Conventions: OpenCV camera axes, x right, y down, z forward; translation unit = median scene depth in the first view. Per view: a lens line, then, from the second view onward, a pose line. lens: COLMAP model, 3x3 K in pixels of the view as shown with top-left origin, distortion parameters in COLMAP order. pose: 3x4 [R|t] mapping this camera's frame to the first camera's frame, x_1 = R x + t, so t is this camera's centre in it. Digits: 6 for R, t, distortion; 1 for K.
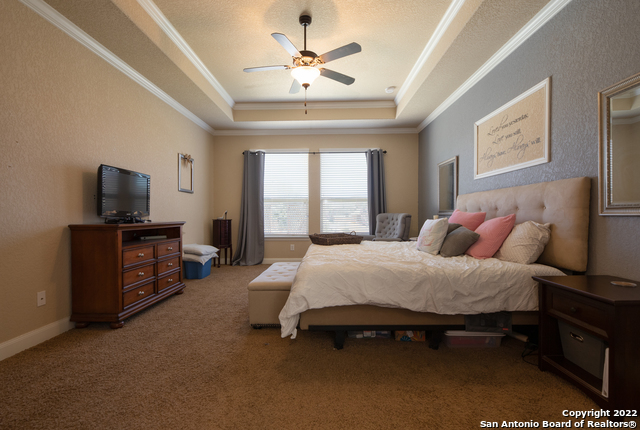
lens RADIAL K [[293.6, 0, 319.5], [0, 293.6, 214.1], [0, 0, 1]] dist [0.004224, 0.000860]
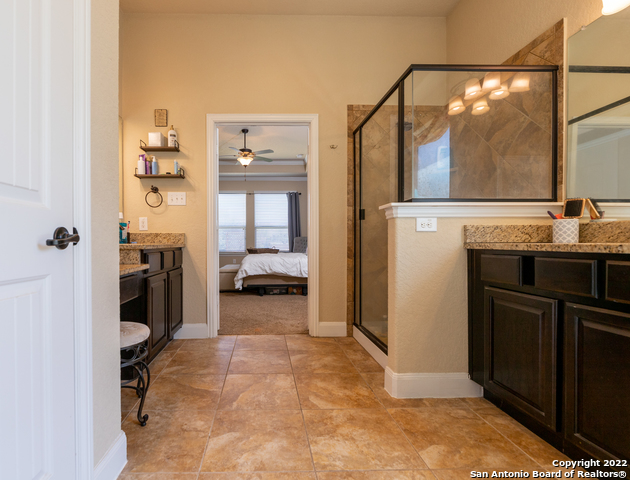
lens RADIAL K [[329.0, 0, 281.6], [0, 329.0, 242.6], [0, 0, 1]] dist [-0.001069, -0.003221]
pose [[0.997164, -0.000013, 0.075259, 0.014924], [-0.000399, 0.999985, 0.005464, 0.018971], [-0.075258, -0.005479, 0.997149, -0.647931]]
